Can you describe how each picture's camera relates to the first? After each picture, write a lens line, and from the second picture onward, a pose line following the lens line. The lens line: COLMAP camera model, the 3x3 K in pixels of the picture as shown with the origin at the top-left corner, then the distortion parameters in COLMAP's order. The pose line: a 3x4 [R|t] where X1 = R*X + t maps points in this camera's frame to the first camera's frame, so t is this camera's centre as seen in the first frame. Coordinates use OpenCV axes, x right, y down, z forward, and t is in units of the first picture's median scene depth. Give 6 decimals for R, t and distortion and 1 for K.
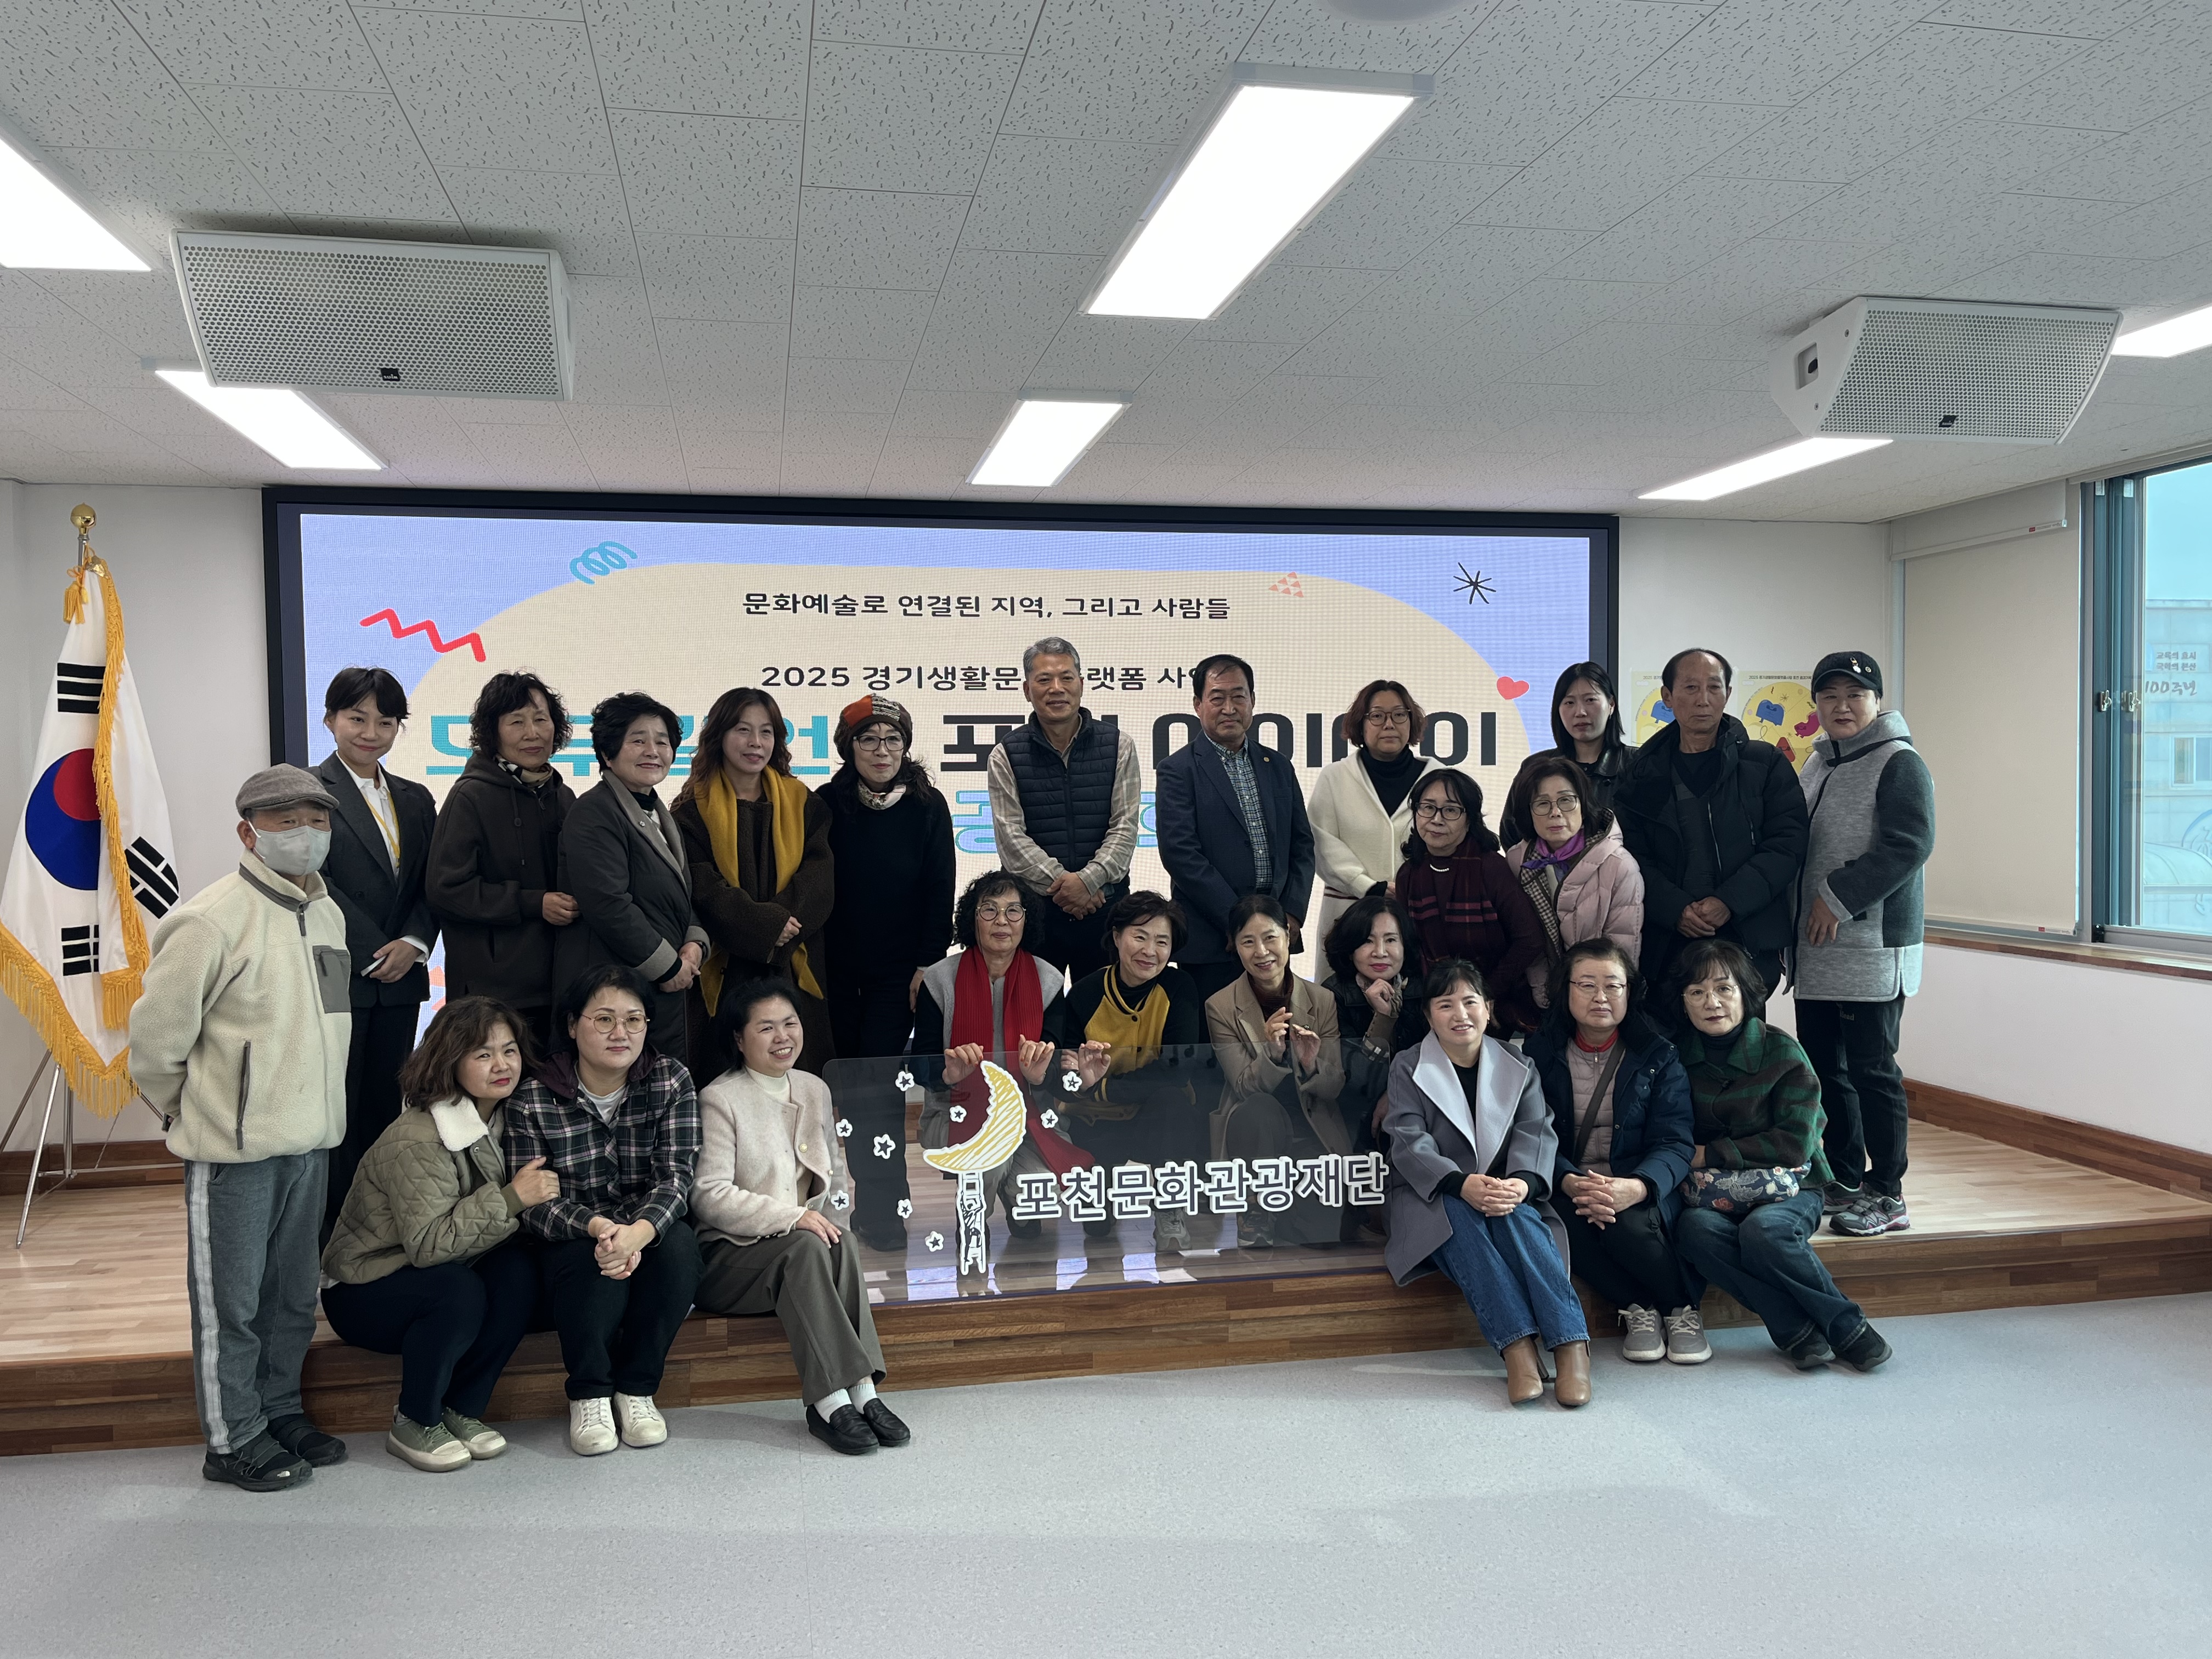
lens RADIAL K [[1916.6, 0, 1114.0], [0, 1916.6, 804.8], [0, 0, 1]] dist [0.106819, -0.152897]
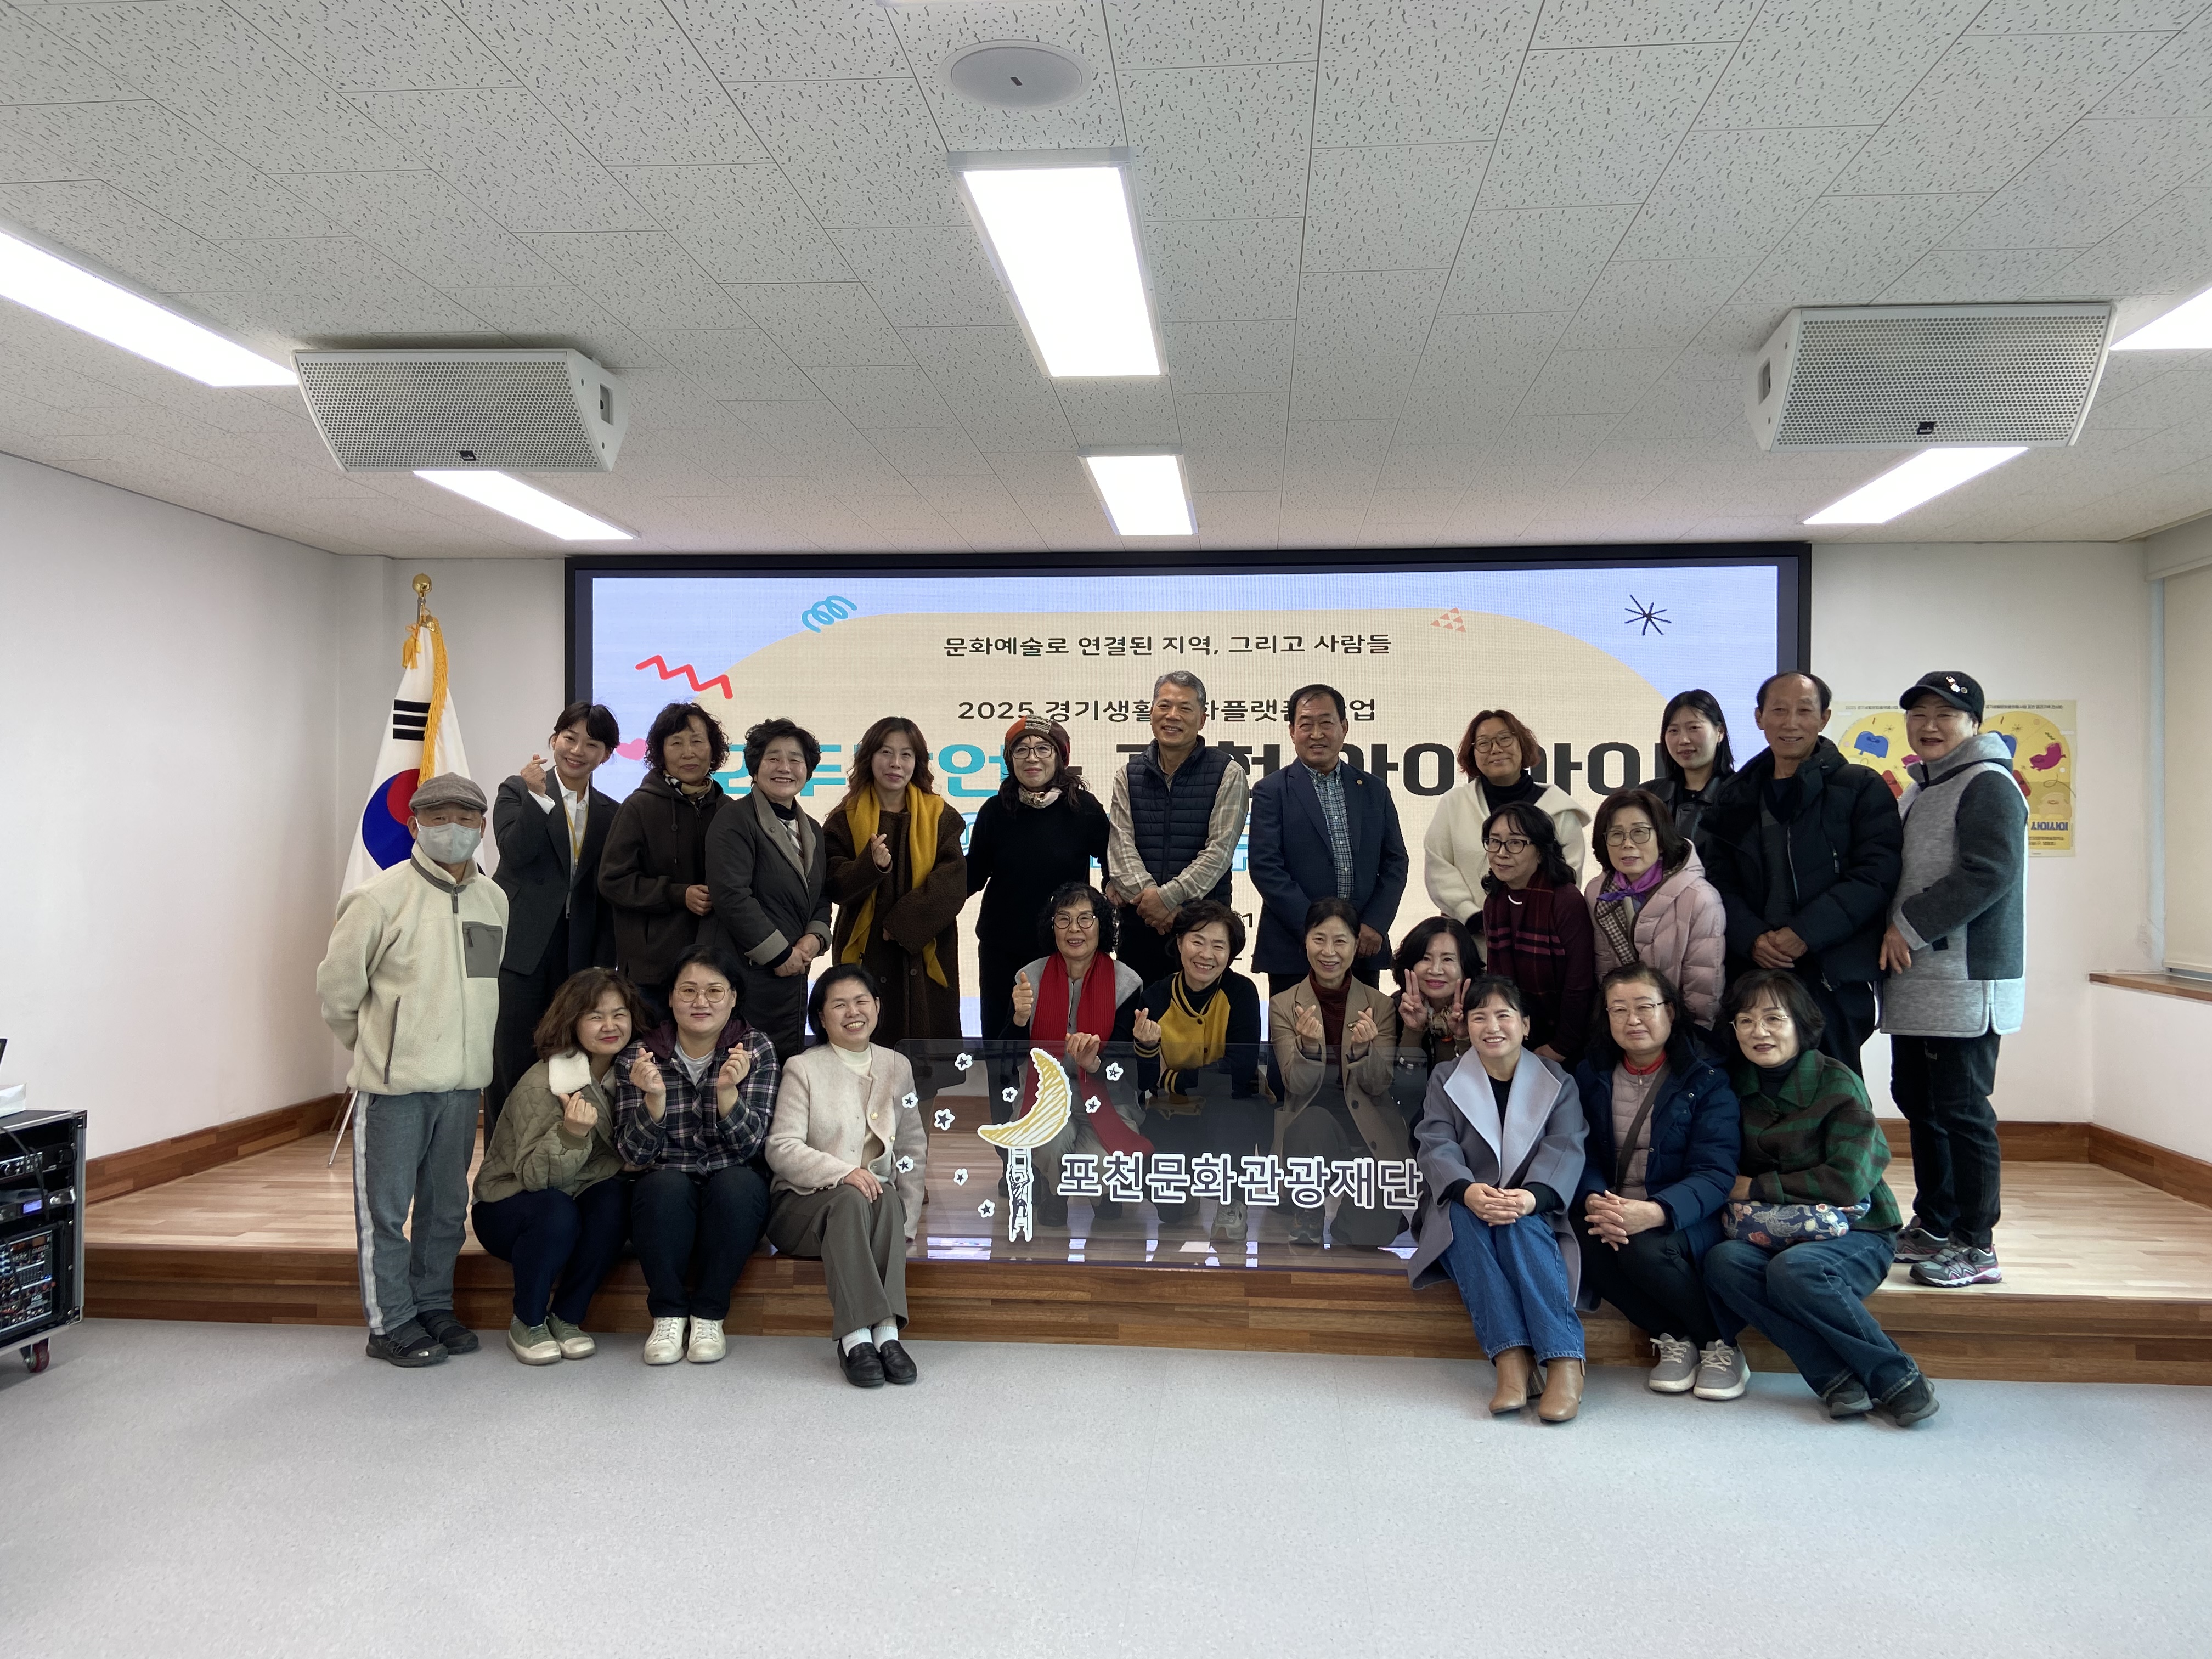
lens RADIAL K [[1796.9, 0, 1099.2], [0, 1796.9, 789.8], [0, 0, 1]] dist [0.167471, -0.200855]
pose [[0.954320, 0.007395, -0.298696, 0.274985], [-0.017703, 0.999337, -0.031820, 0.016419], [0.298263, 0.035654, 0.953818, 0.011529]]
